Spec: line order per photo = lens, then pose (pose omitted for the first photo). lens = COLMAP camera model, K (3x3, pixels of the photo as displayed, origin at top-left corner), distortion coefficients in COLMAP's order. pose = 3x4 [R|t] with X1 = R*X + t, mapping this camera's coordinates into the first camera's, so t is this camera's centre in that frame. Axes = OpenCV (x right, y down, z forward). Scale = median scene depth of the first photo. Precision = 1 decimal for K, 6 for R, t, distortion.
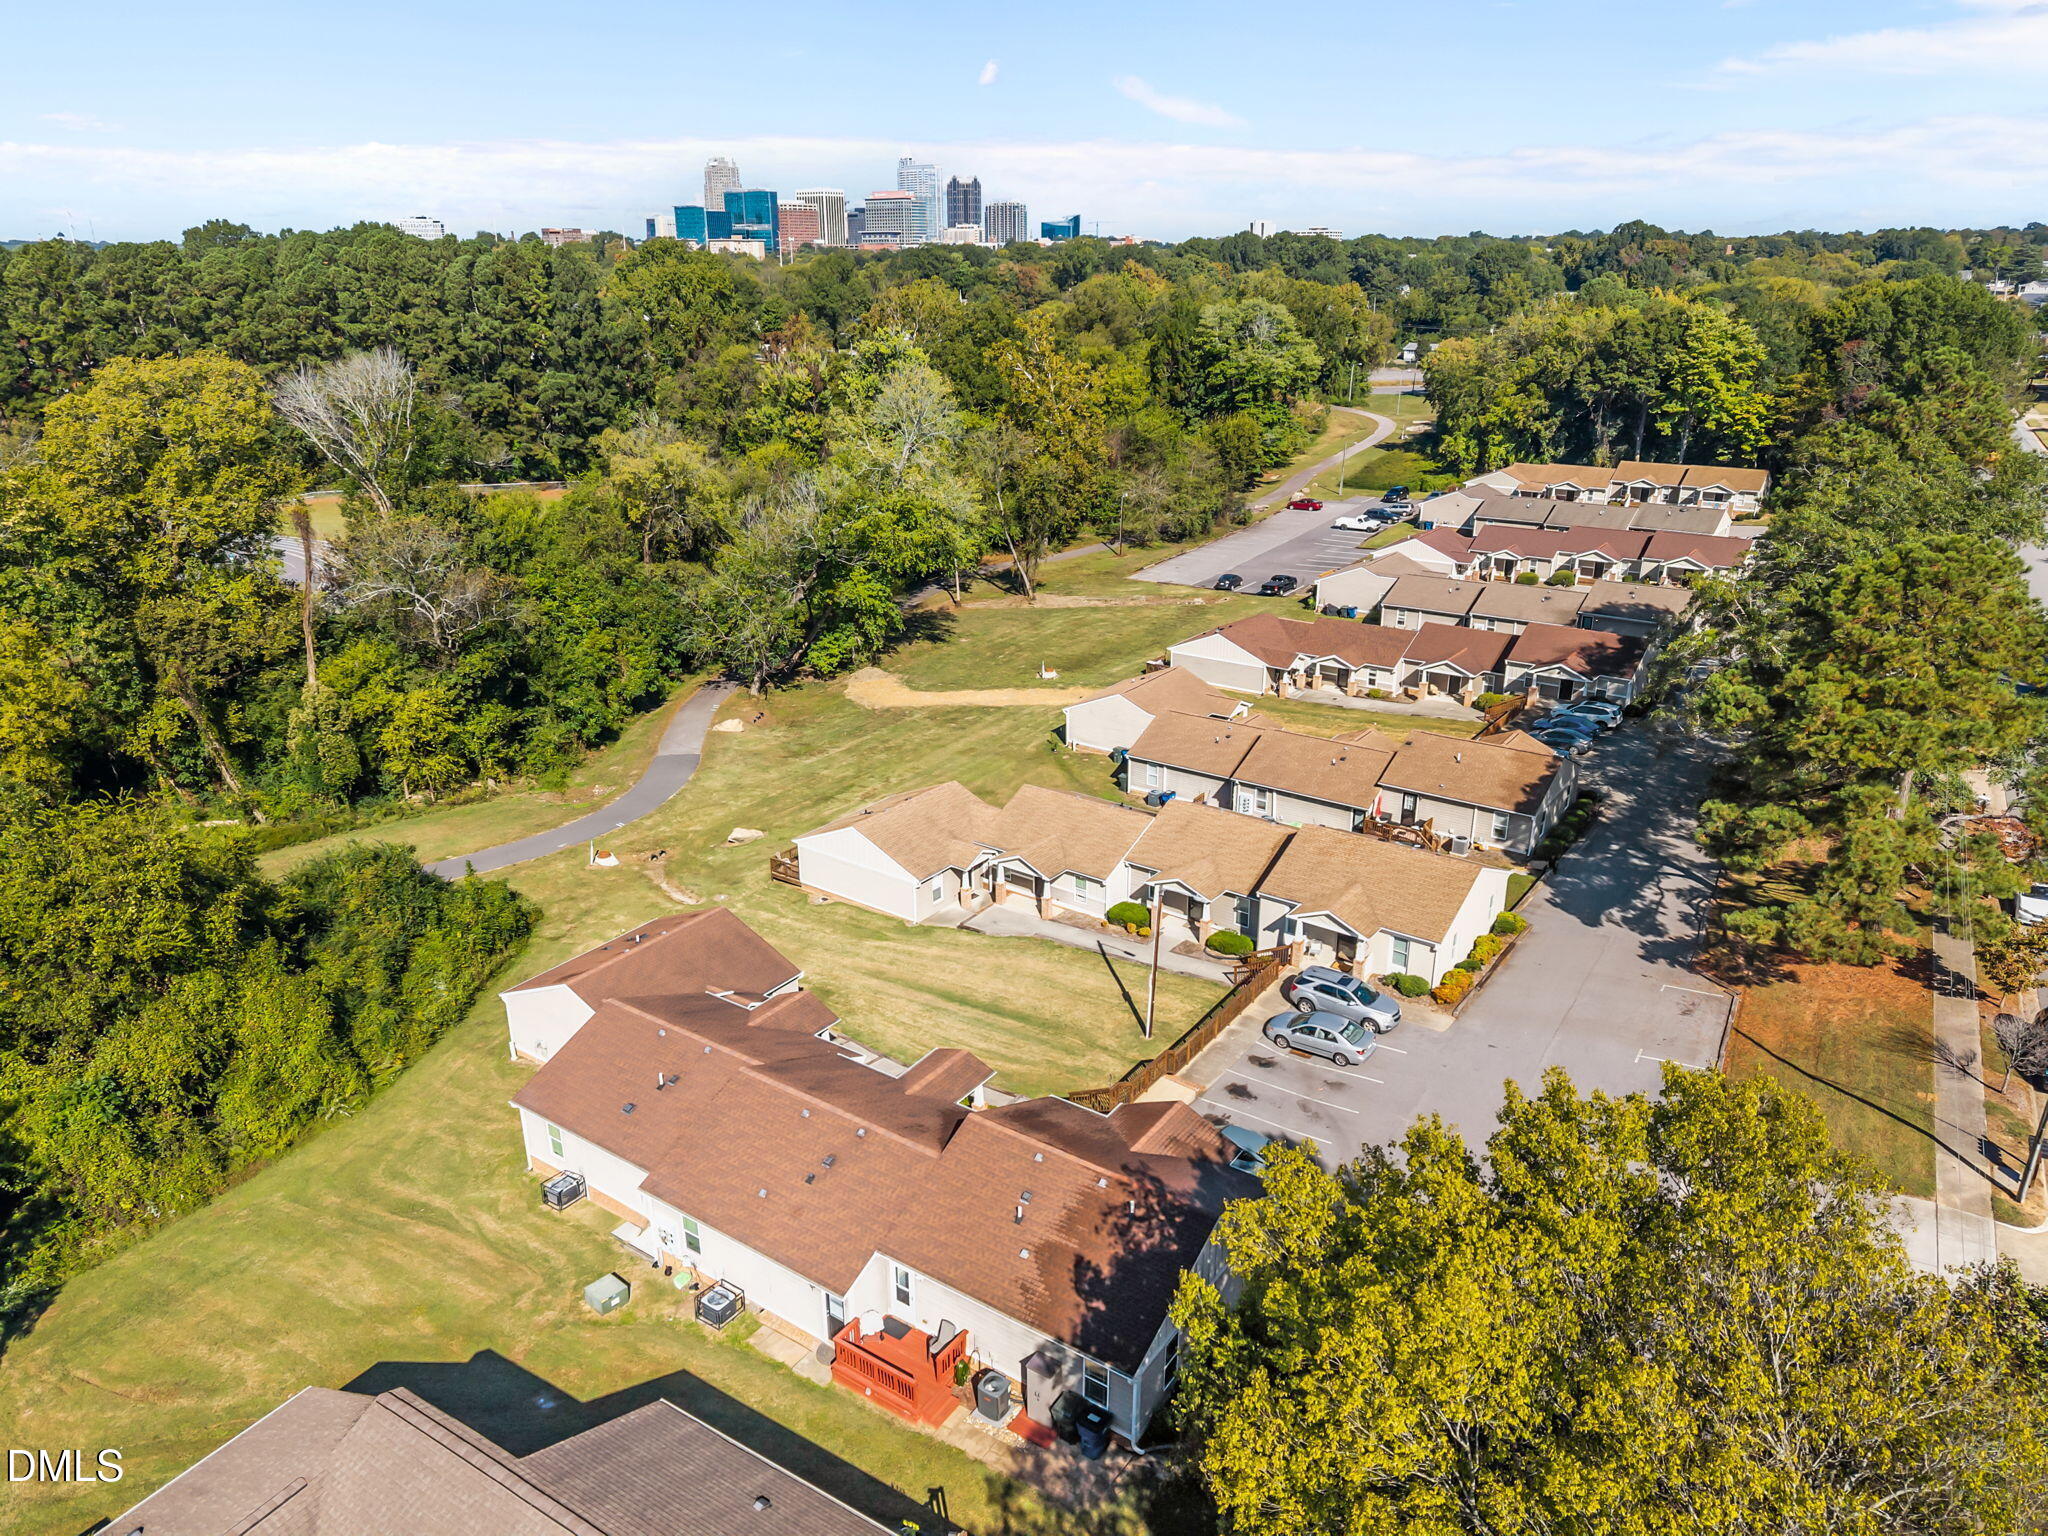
lens RADIAL K [[1295.2, 0, 1032.7], [0, 1295.2, 731.0], [0, 0, 1]] dist [0.131021, -0.154057]
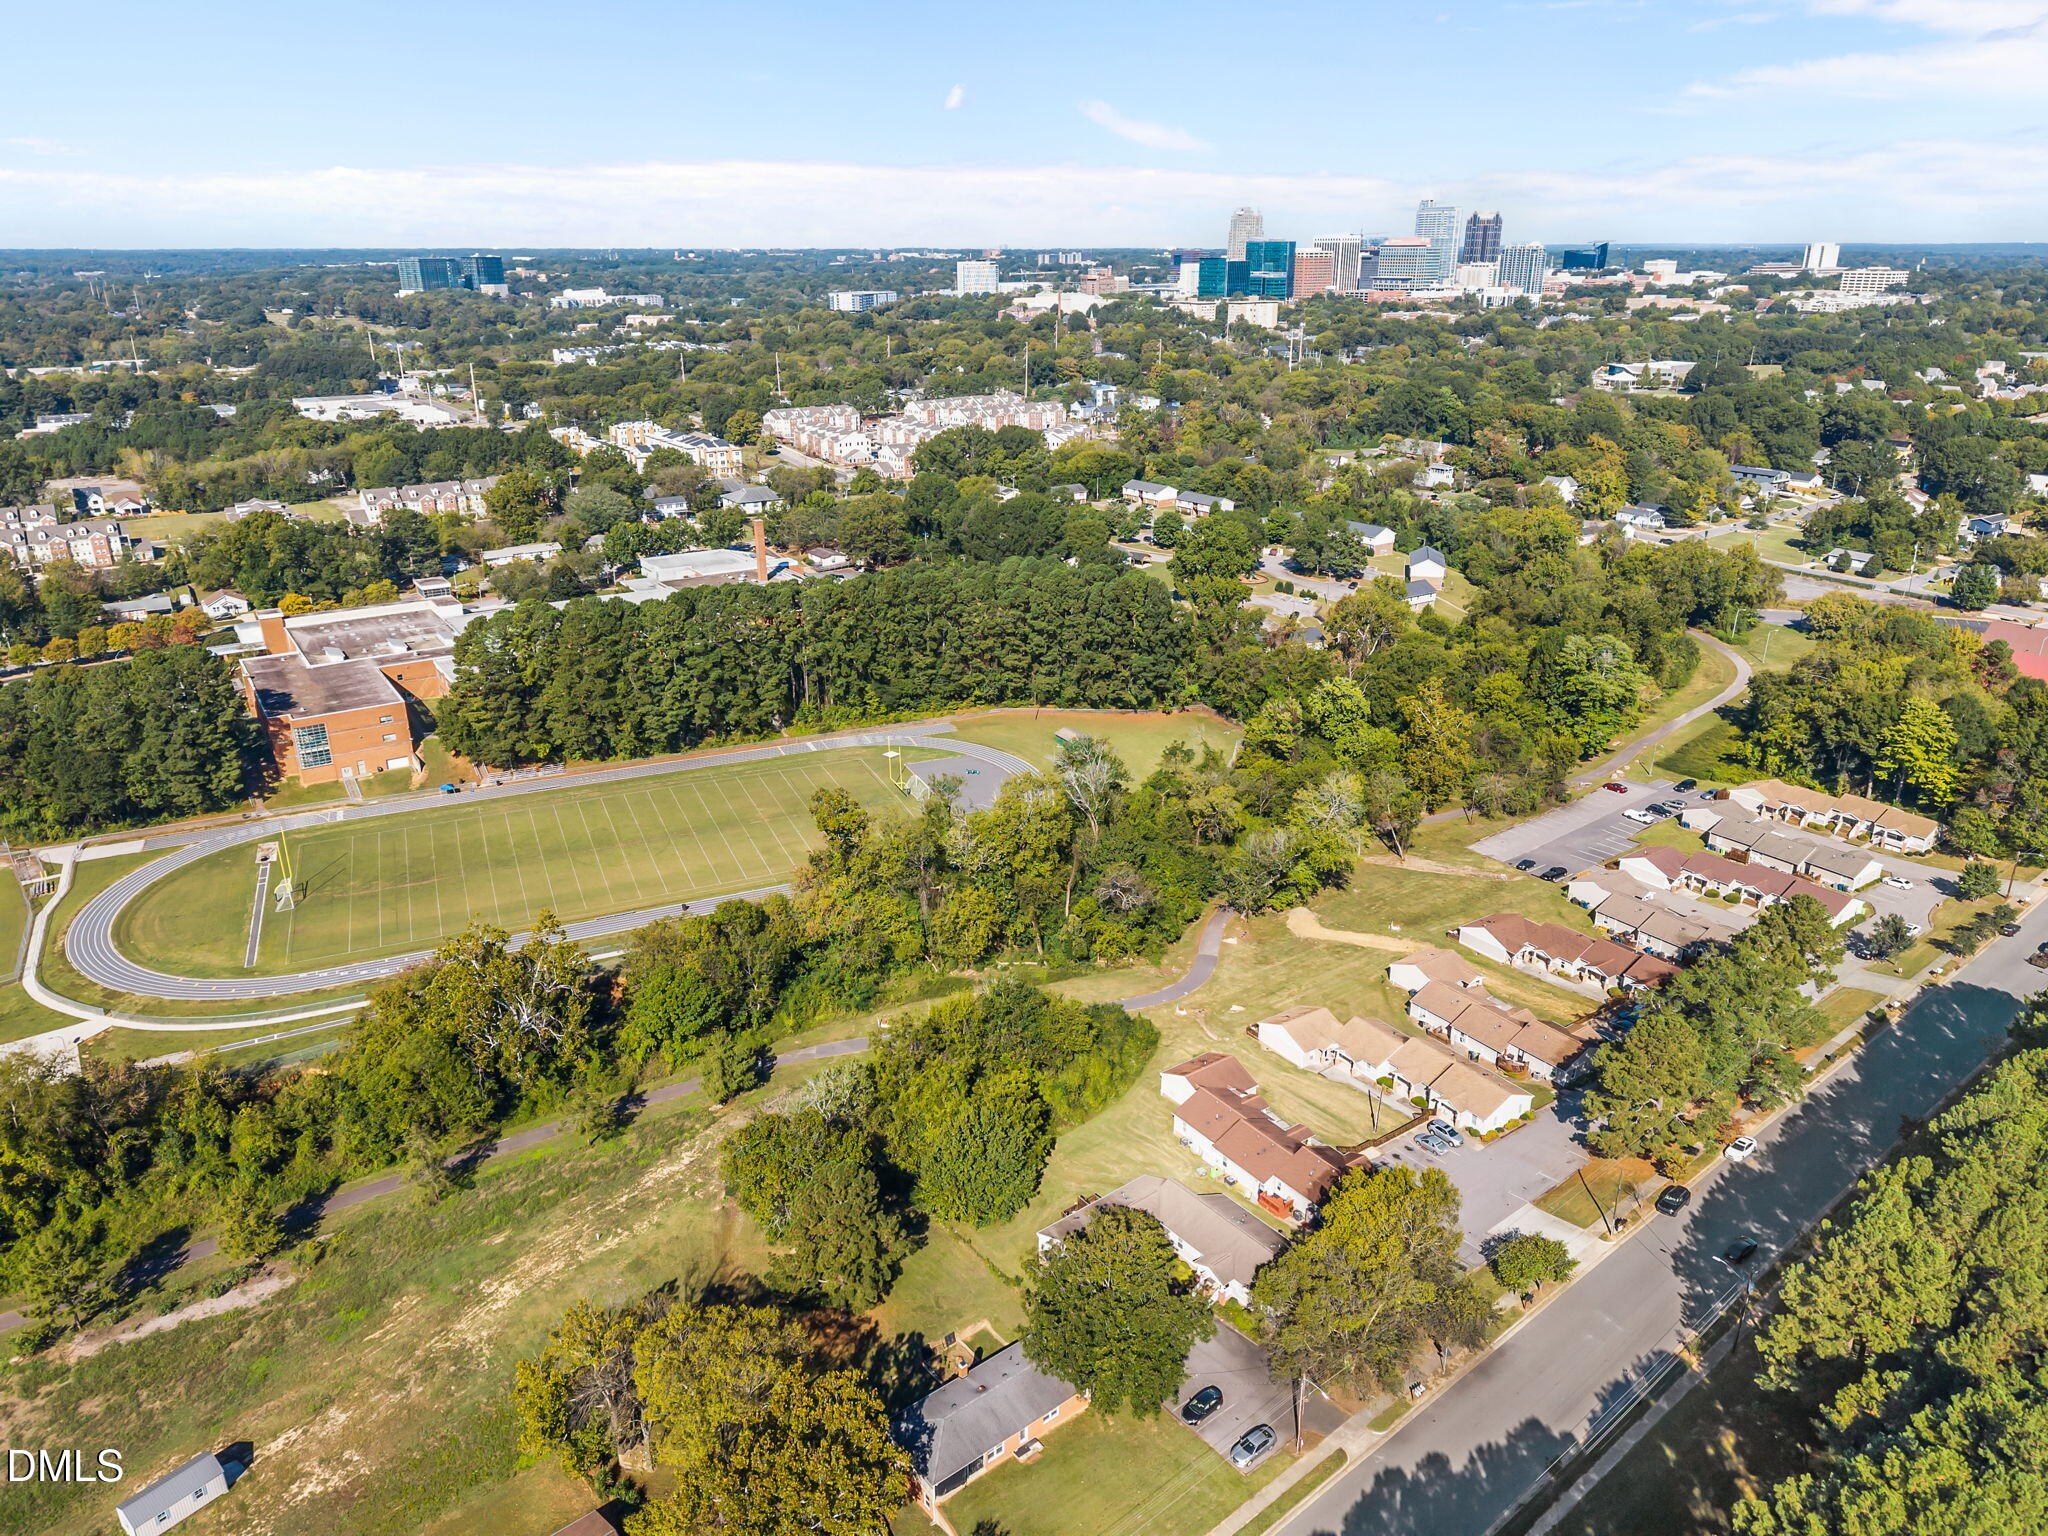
lens RADIAL K [[1442.9, 0, 1024.0], [0, 1442.9, 768.0], [0, 0, 1]] dist [0.023130, 0.002943]
pose [[0.939852, 0.122912, -0.318701, 0.147170], [-0.102598, 0.991514, 0.079830, -0.387394], [0.325809, -0.042331, 0.944488, -1.174030]]
